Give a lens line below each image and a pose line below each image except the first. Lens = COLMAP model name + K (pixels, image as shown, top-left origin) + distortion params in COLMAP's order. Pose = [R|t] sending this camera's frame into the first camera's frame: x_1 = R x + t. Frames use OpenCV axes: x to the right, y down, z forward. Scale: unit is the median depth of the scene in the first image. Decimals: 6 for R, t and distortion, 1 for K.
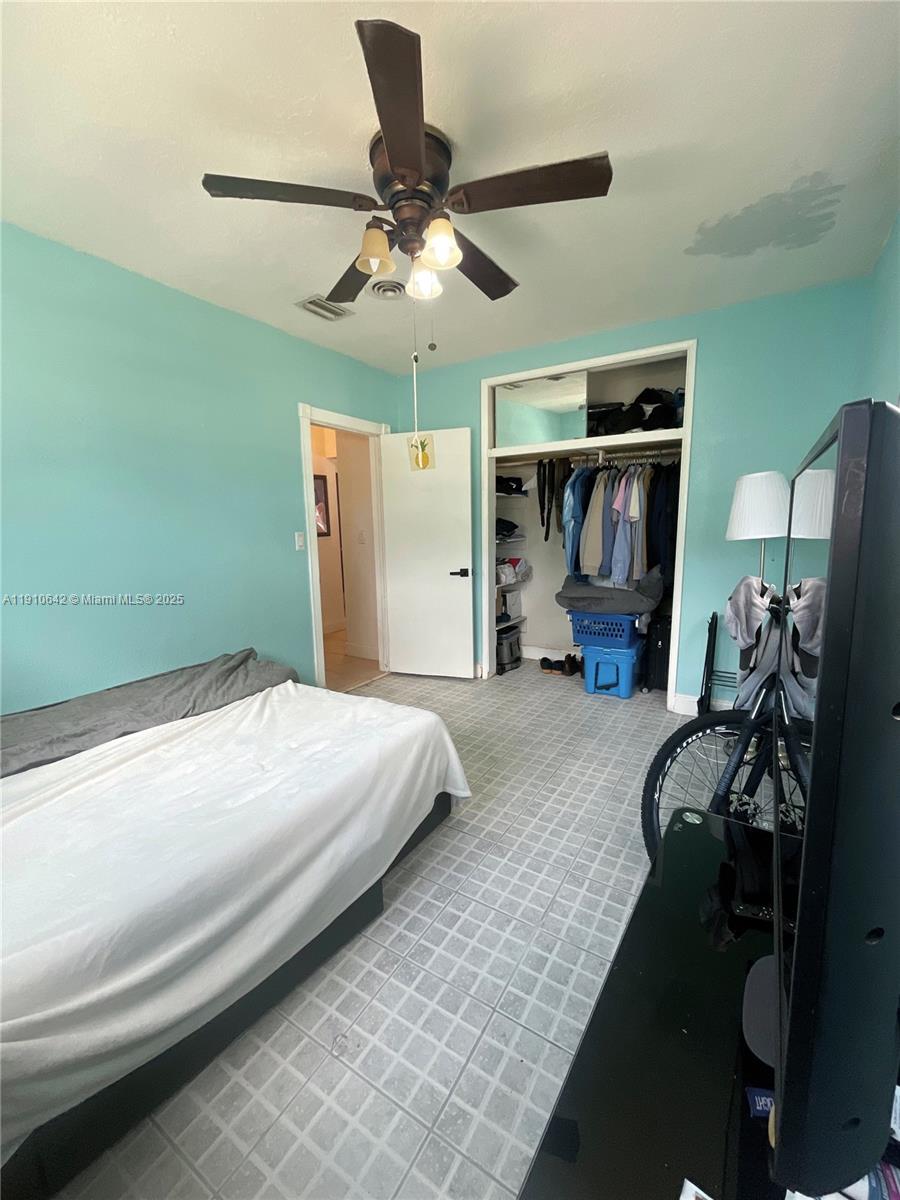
lens RADIAL K [[489.0, 0, 454.1], [0, 489.0, 603.1], [0, 0, 1]] dist [-0.001366, 0.000347]
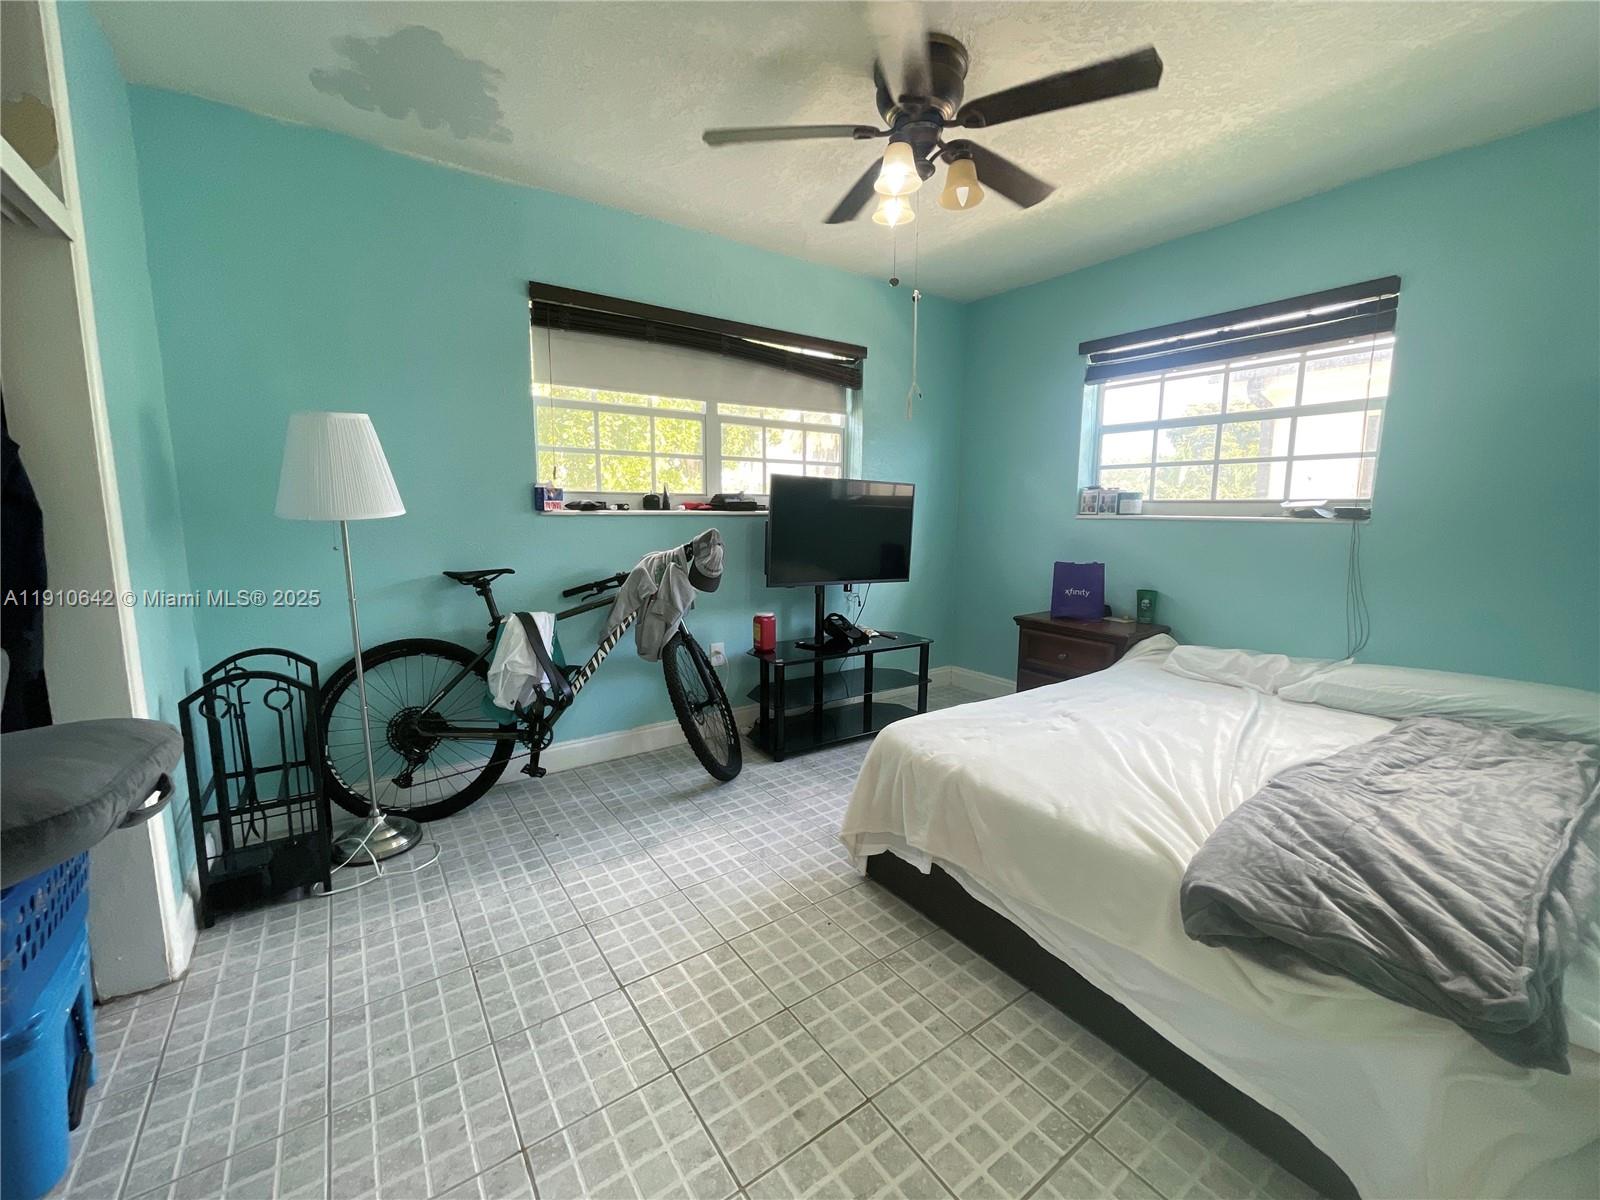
lens RADIAL K [[652.0, 0, 800.0], [0, 652.0, 600.0], [0, 0, 1]] dist [-0.001366, 0.000347]
pose [[-0.921864, -0.045163, 0.384873, -0.276216], [0.069974, 0.957459, 0.279958, -0.247657], [-0.381144, 0.285014, -0.879486, 1.726971]]
